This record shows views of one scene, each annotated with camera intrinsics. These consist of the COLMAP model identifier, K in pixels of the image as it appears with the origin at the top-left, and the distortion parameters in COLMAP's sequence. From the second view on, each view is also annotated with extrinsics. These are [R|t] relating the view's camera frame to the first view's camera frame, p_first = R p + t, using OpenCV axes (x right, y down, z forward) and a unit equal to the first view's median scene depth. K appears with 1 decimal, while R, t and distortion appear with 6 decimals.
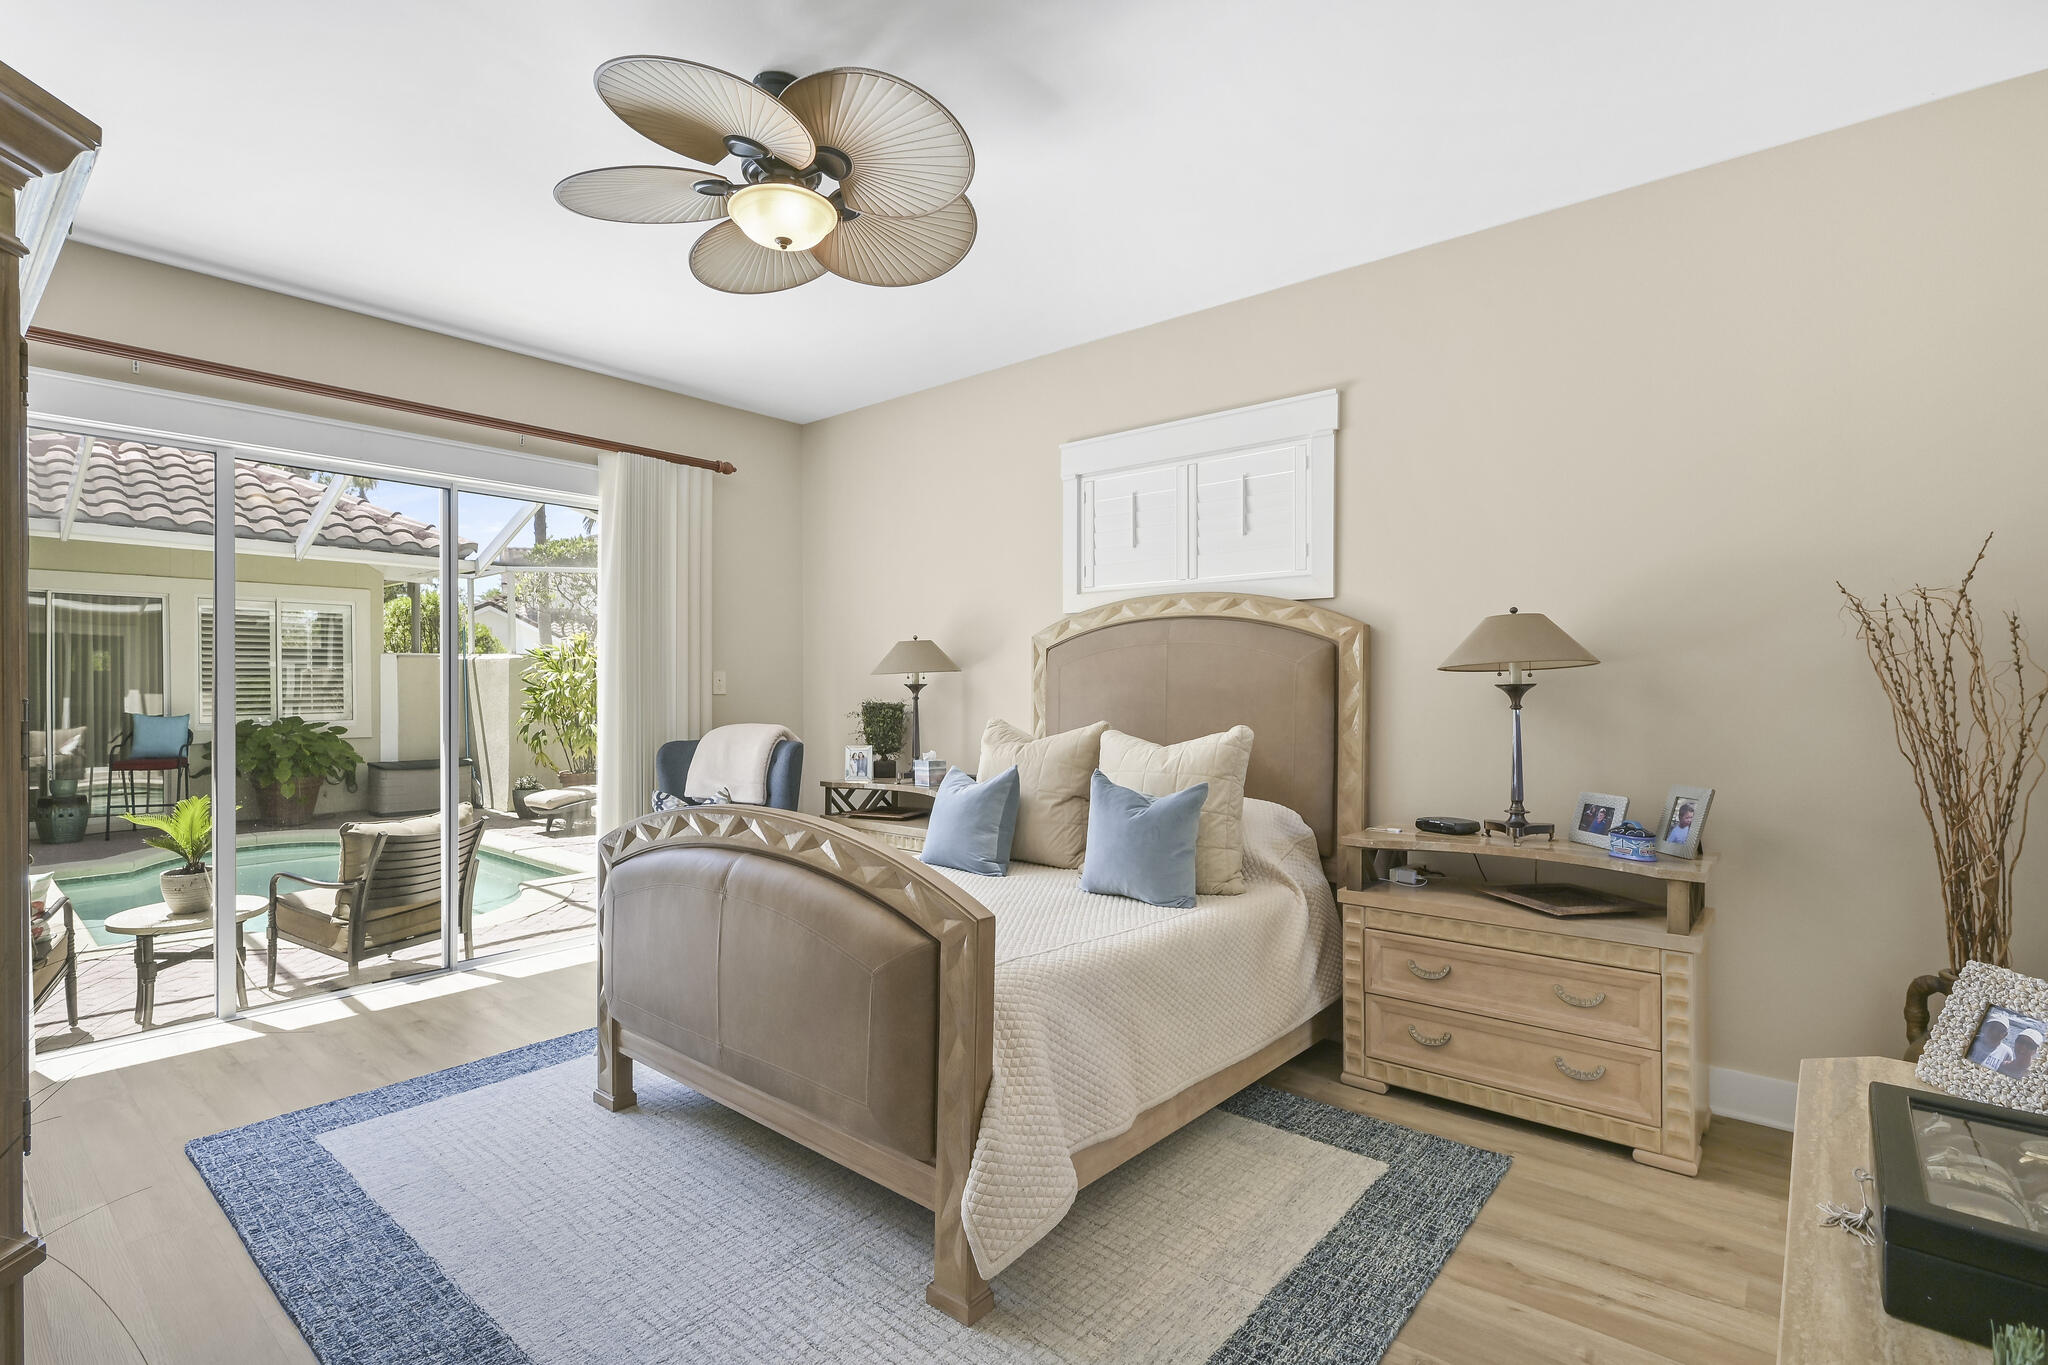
lens RADIAL K [[945.1, 0, 1024.0], [0, 945.1, 682.5], [0, 0, 1]] dist [-0.003425, 0.000280]
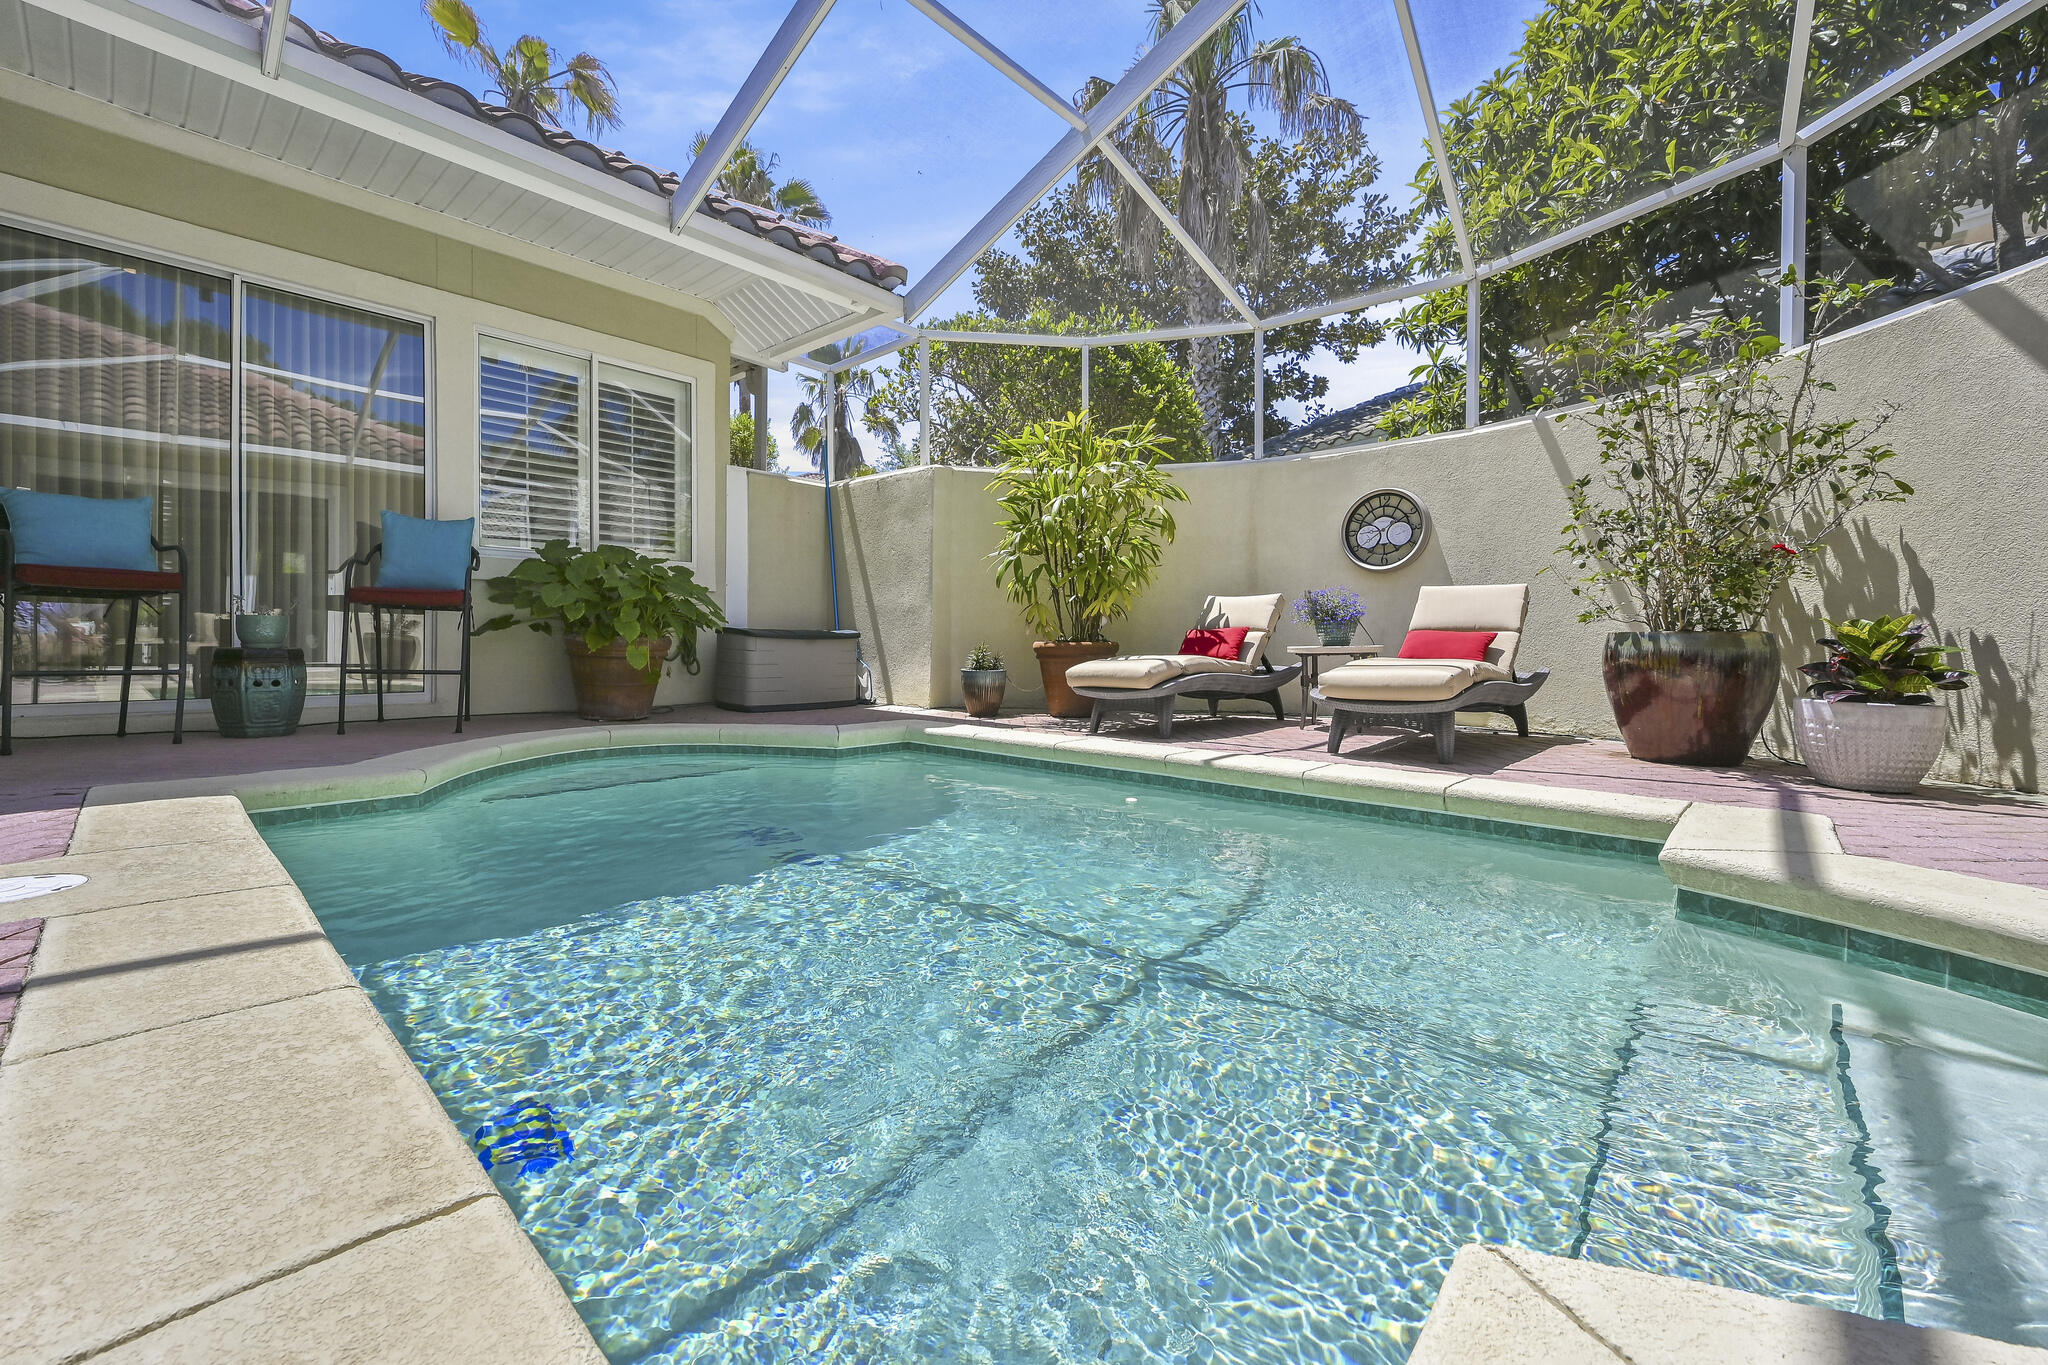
lens RADIAL K [[824.0, 0, 1020.5], [0, 824.0, 645.3], [0, 0, 1]] dist [-0.000363, -0.000034]
pose [[0.999254, 0.011746, -0.036798, -0.558671], [-0.011244, 0.999841, 0.013819, 0.104013], [0.036954, -0.013395, 0.999227, 0.535049]]
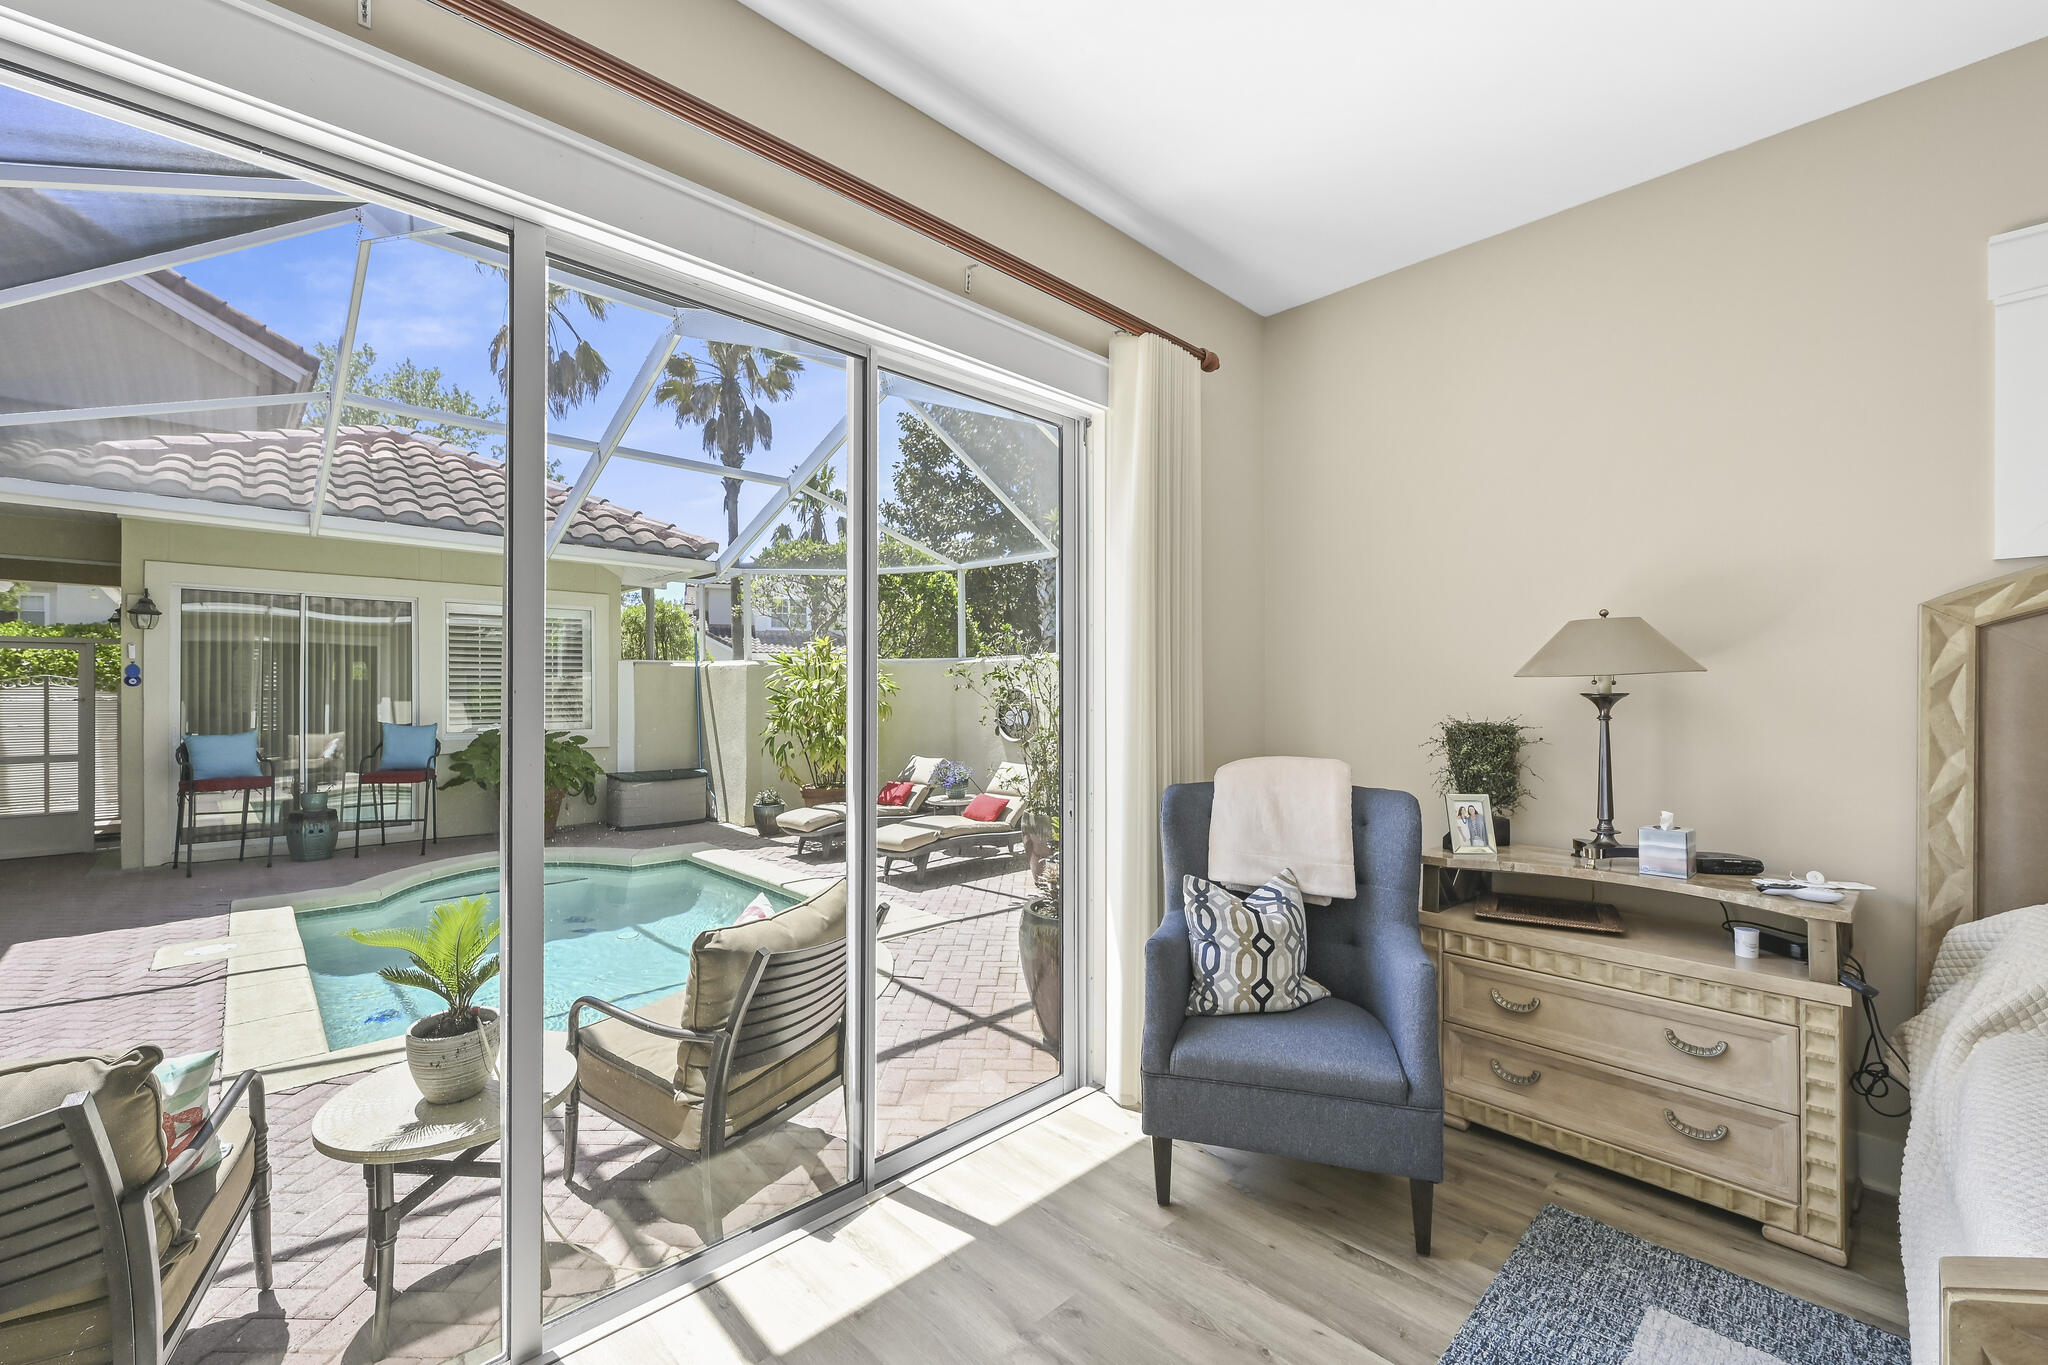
lens RADIAL K [[827.4, 0, 1017.6], [0, 827.4, 687.2], [0, 0, 1]] dist [-0.000032, 0.000027]
pose [[0.994182, 0.001289, -0.107708, -0.222172], [-0.001866, 0.999984, -0.005250, 0.000606], [0.107700, 0.005421, 0.994169, 0.242690]]
